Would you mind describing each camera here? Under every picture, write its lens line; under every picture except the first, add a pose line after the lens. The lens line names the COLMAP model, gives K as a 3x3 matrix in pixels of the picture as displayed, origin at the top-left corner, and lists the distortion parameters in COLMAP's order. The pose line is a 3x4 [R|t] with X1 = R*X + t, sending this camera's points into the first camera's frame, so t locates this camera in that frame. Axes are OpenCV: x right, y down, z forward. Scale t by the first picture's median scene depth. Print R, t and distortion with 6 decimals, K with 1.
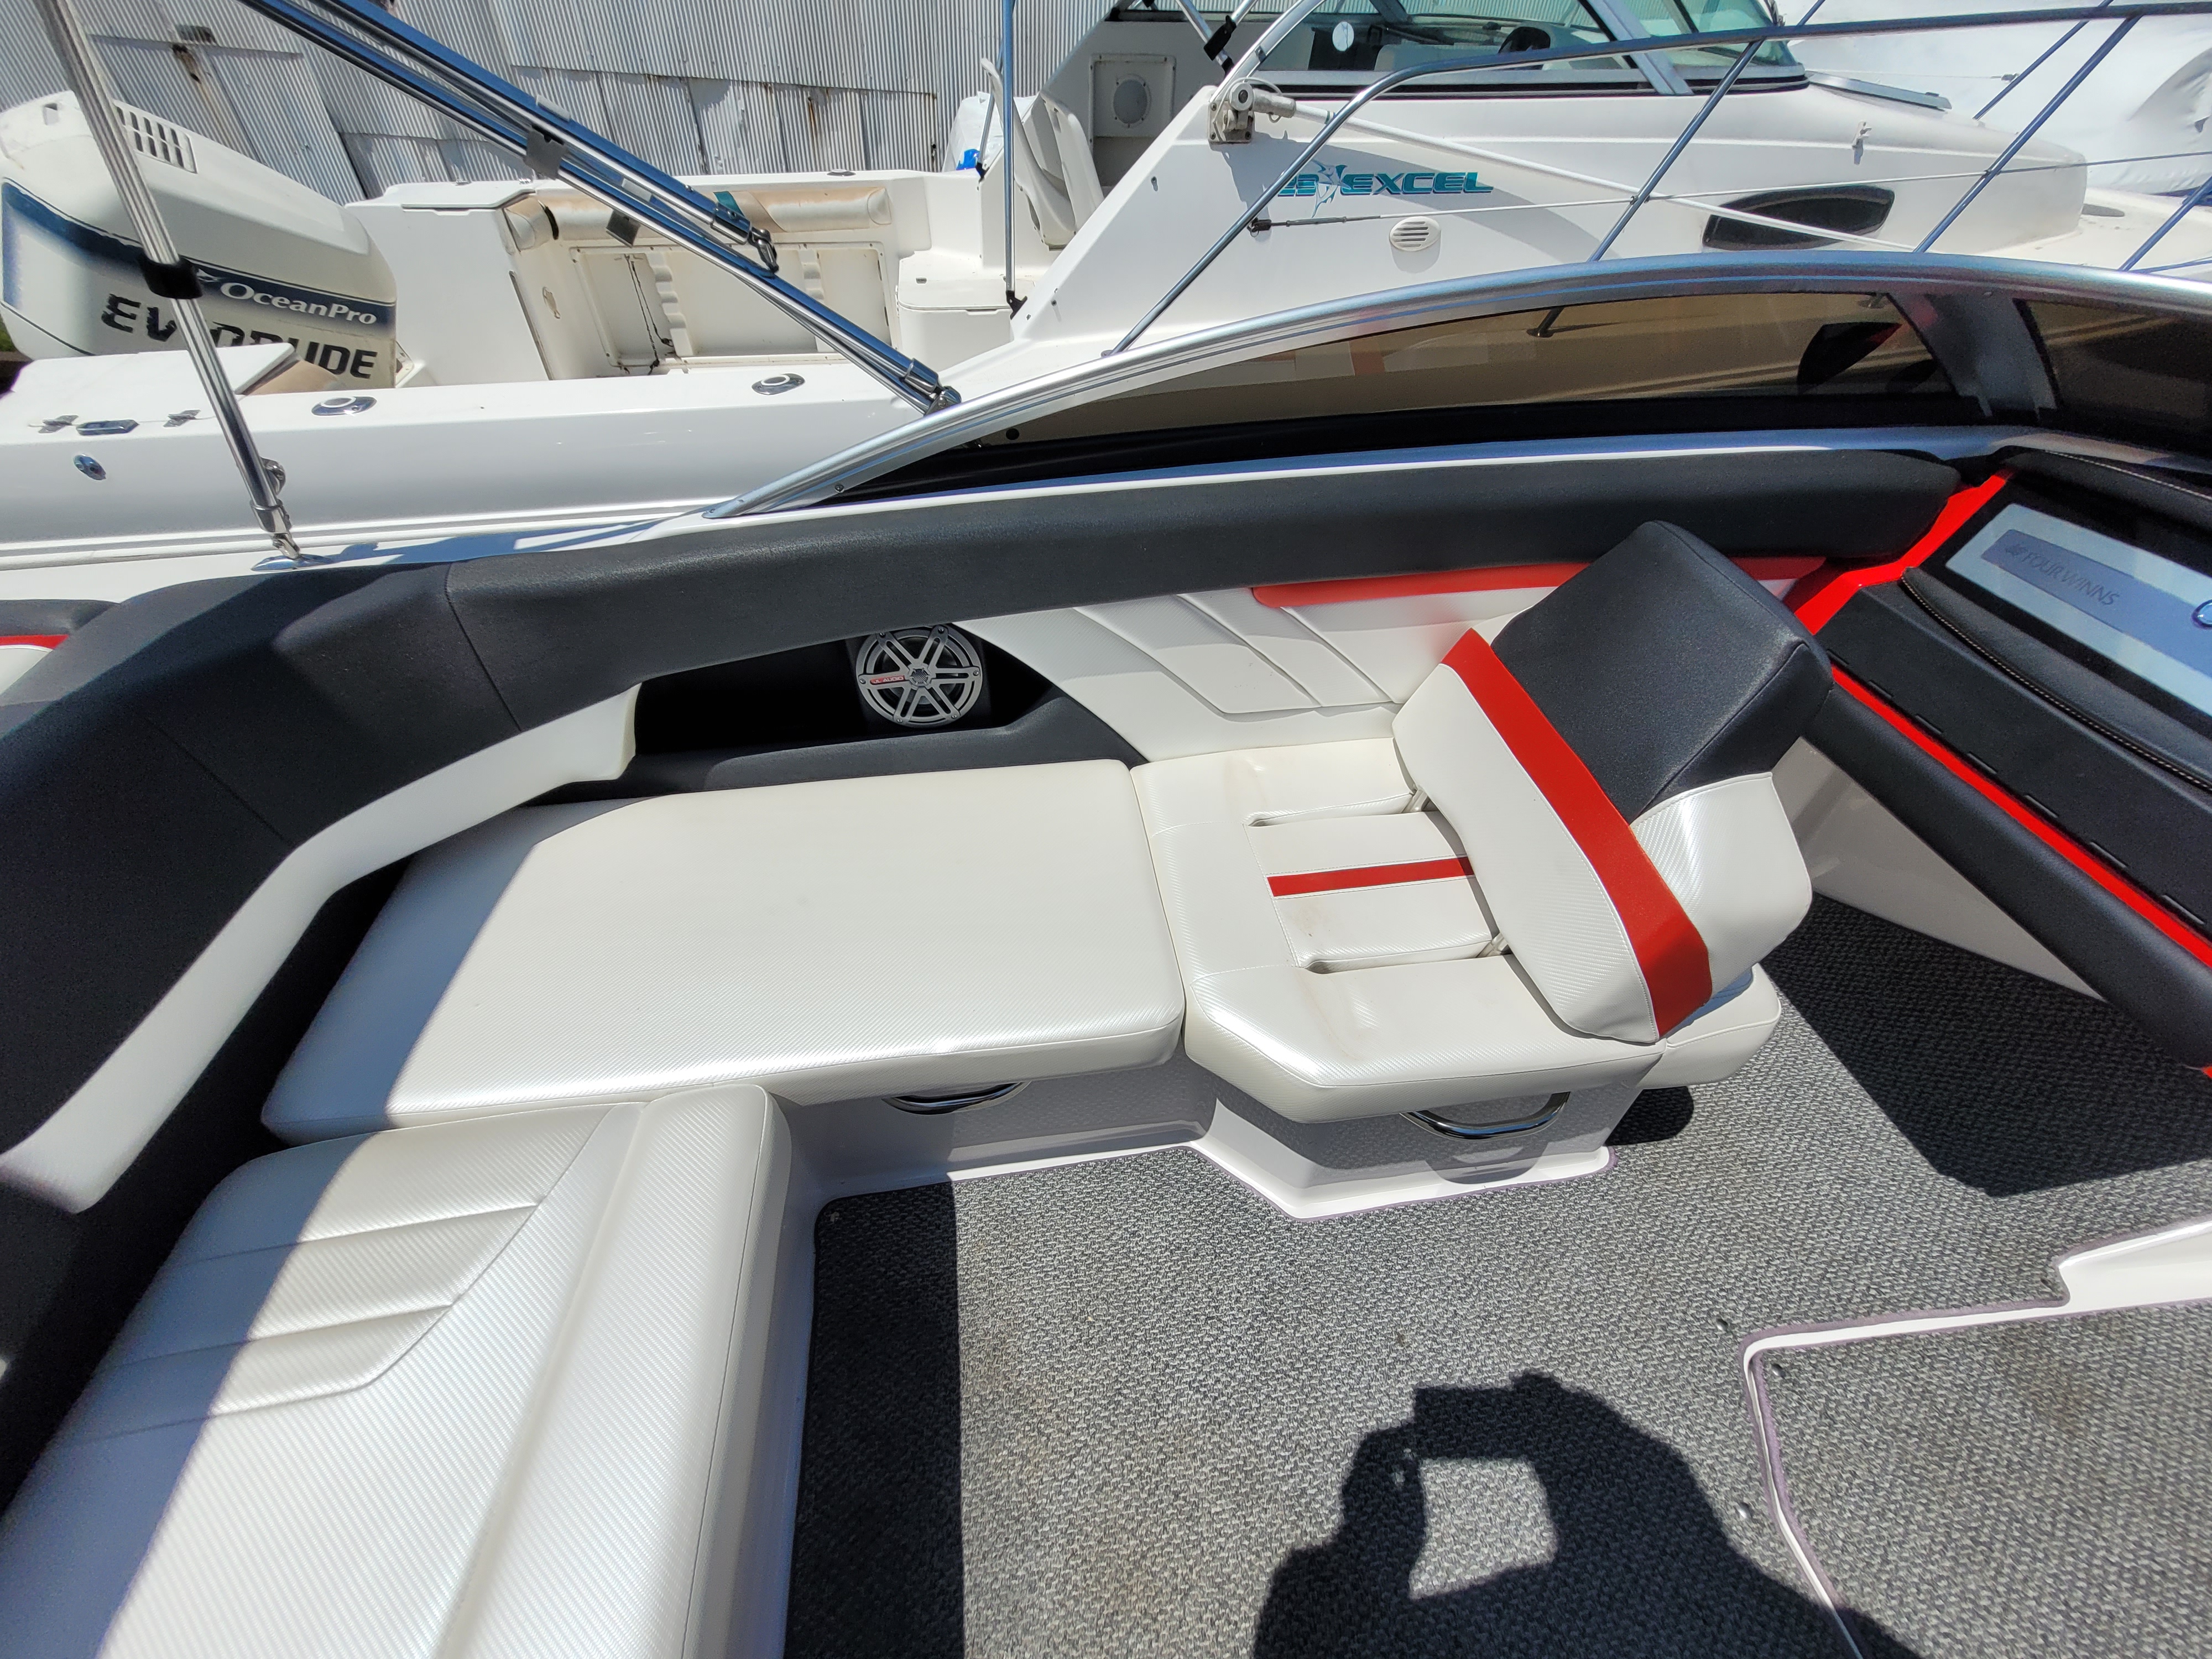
lens RADIAL K [[875.4, 0, 1098.3], [0, 875.4, 820.2], [0, 0, 1]] dist [0.000841, 0.001365]
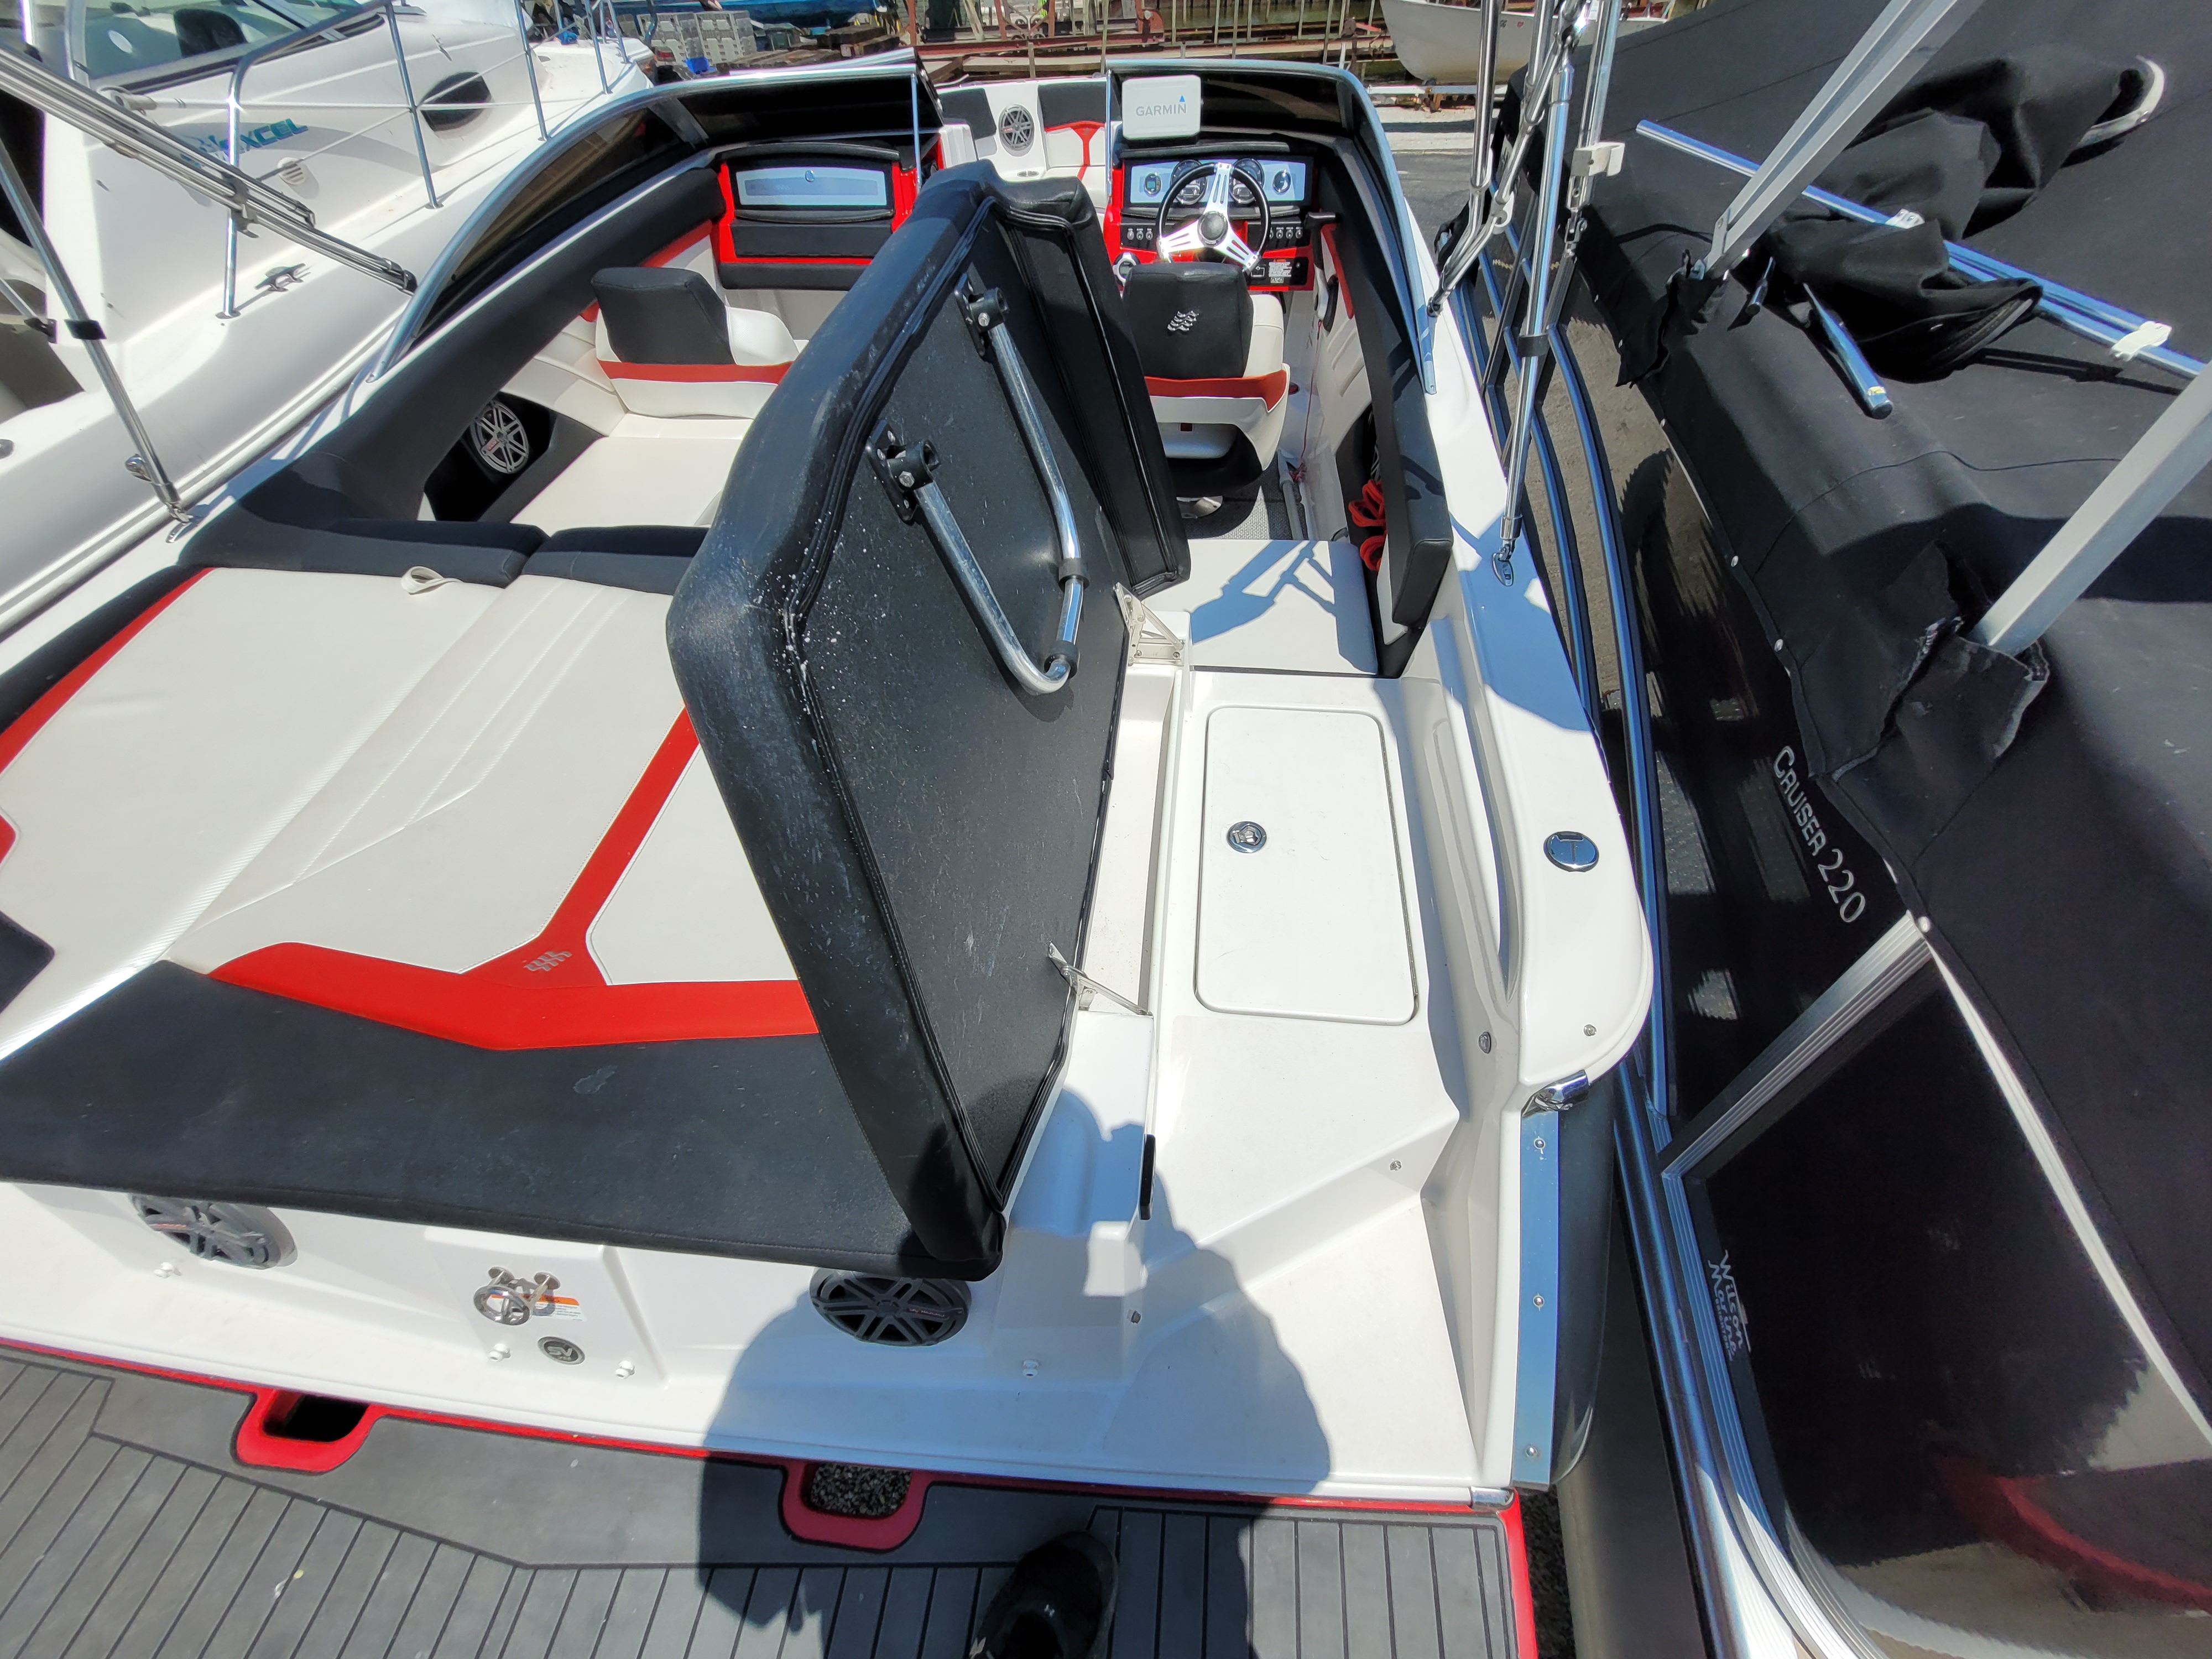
lens RADIAL K [[875.4, 0, 1107.3], [0, 875.4, 825.9], [0, 0, 1]] dist [0.000841, 0.001365]
pose [[0.248089, -0.741903, 0.622921, -1.650667], [0.686521, 0.588322, 0.427277, 0.403626], [-0.683477, 0.321646, 0.655289, -0.800511]]
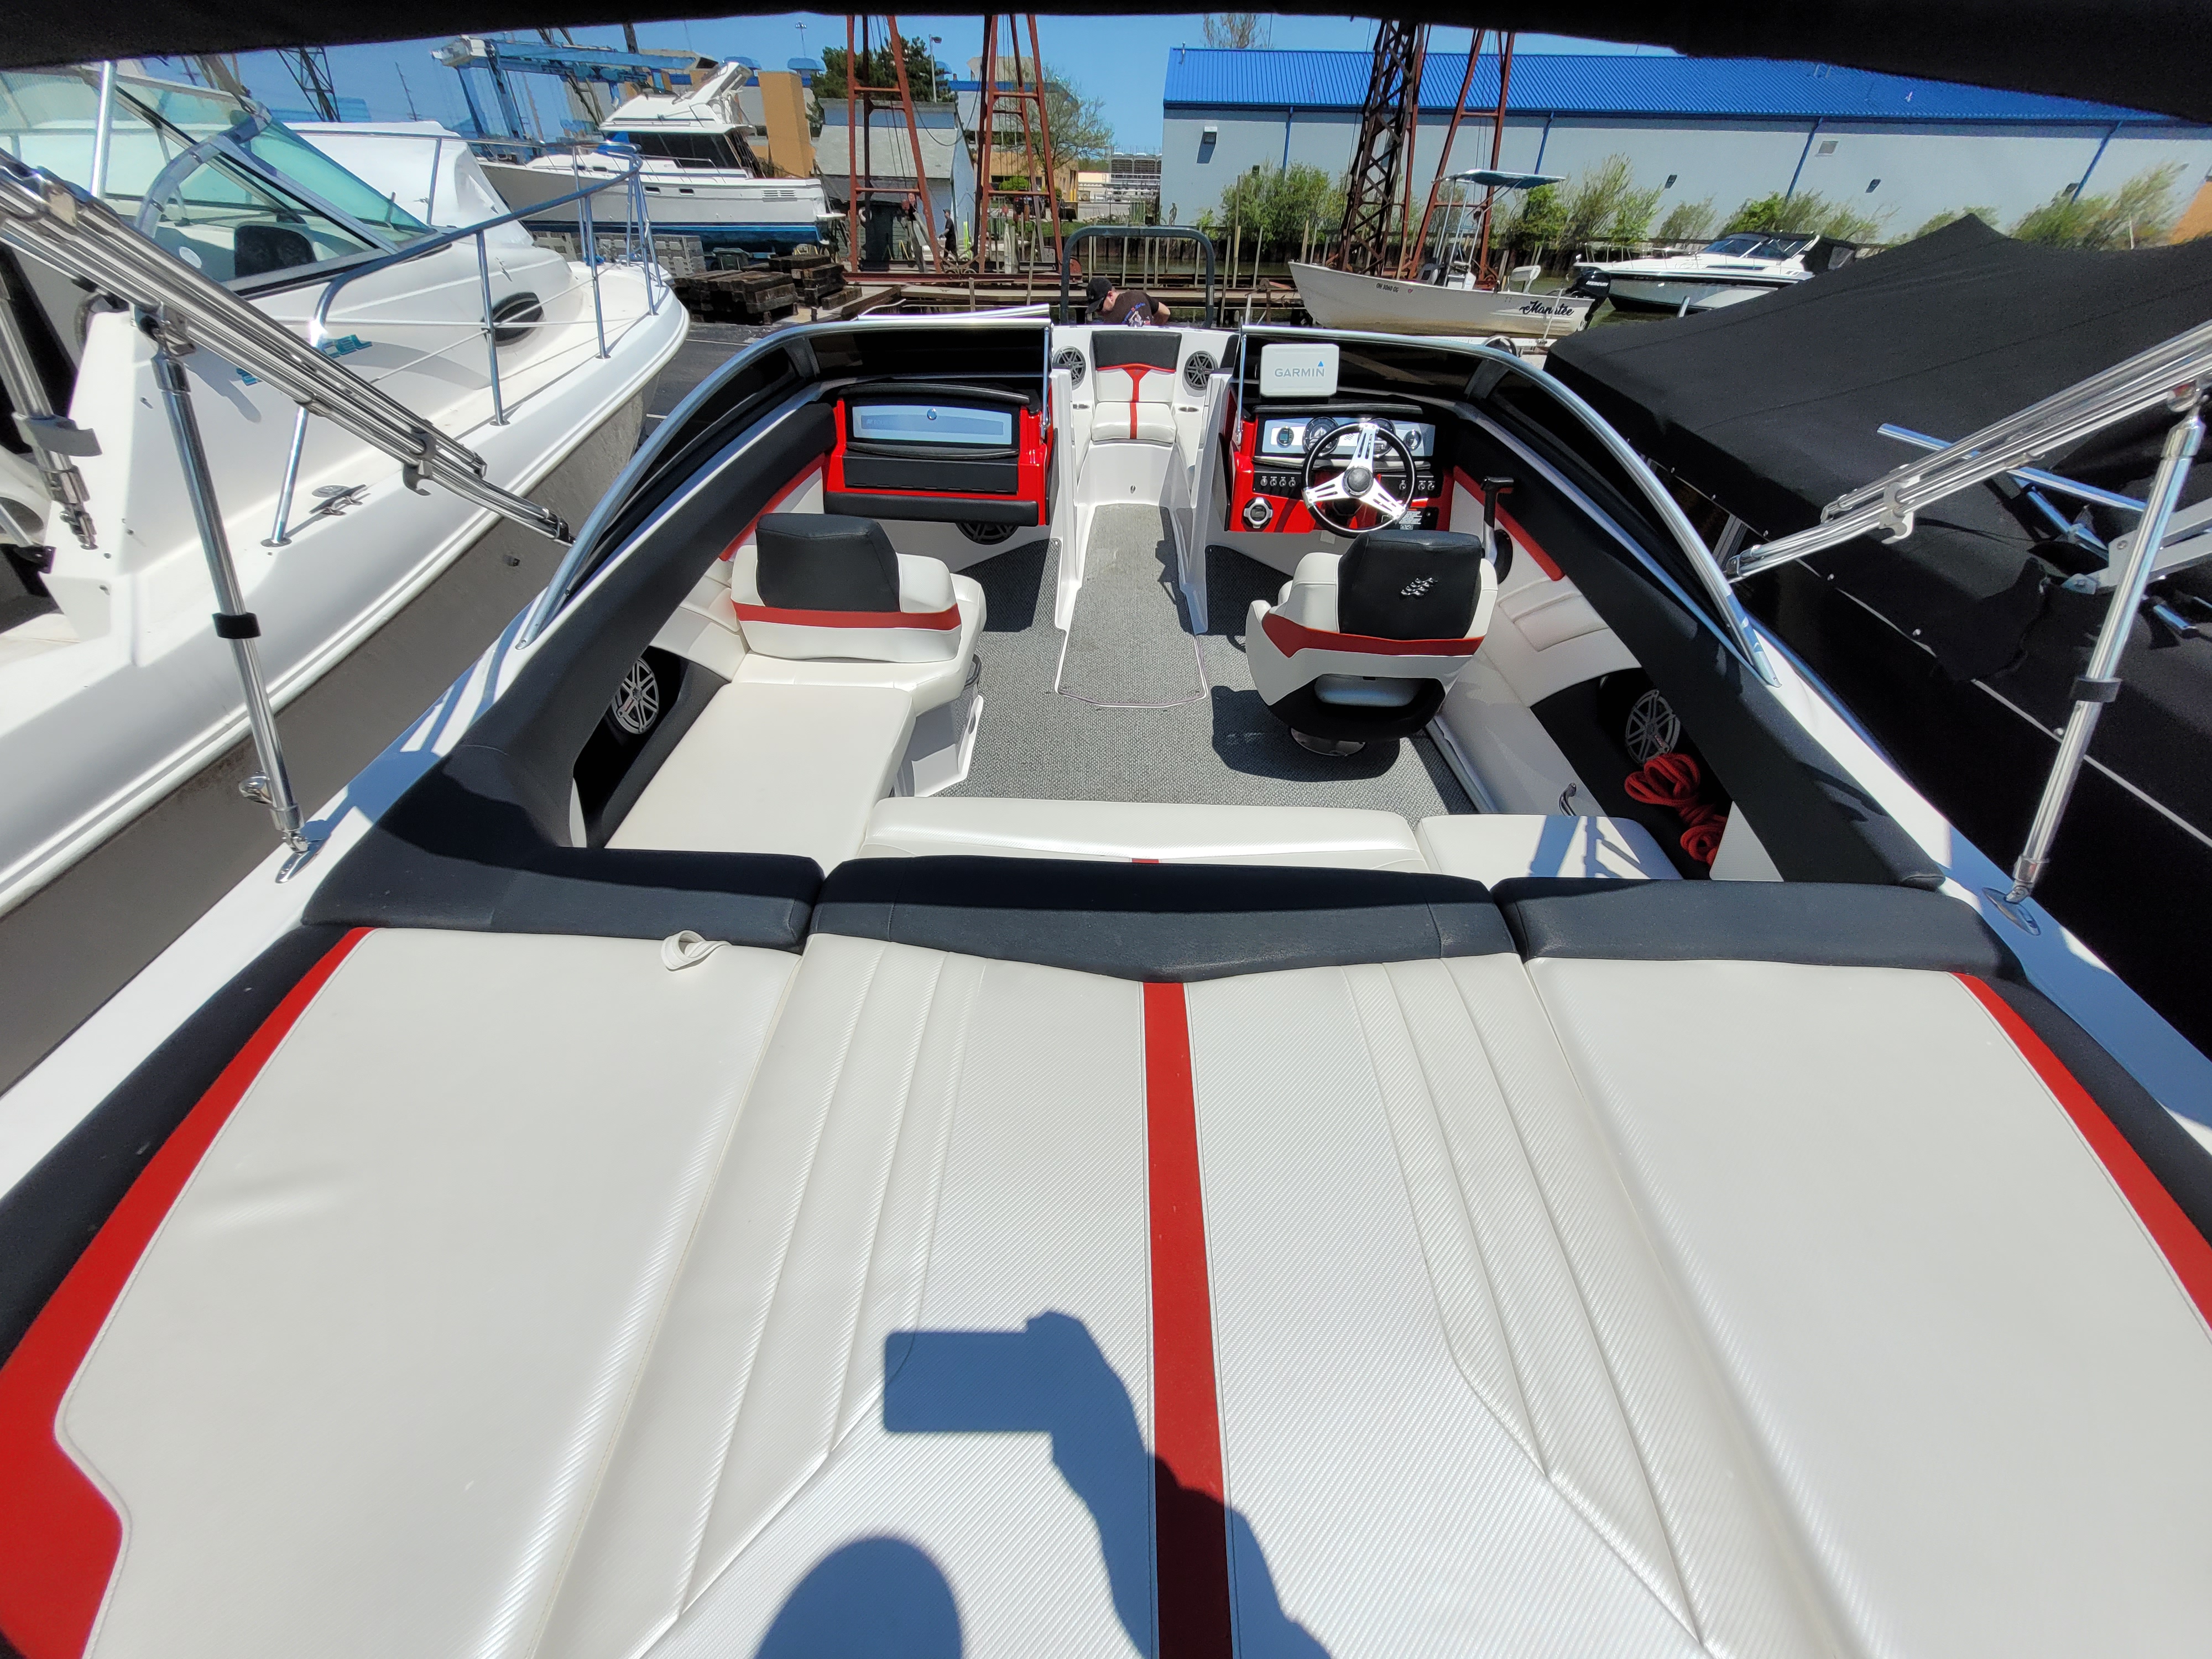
lens RADIAL K [[875.4, 0, 1113.3], [0, 875.4, 822.6], [0, 0, 1]] dist [0.000841, 0.001365]
pose [[0.158062, -0.624187, 0.765119, -1.411762], [0.654110, 0.646649, 0.392410, -0.074843], [-0.739700, 0.438447, 0.510498, -0.305734]]
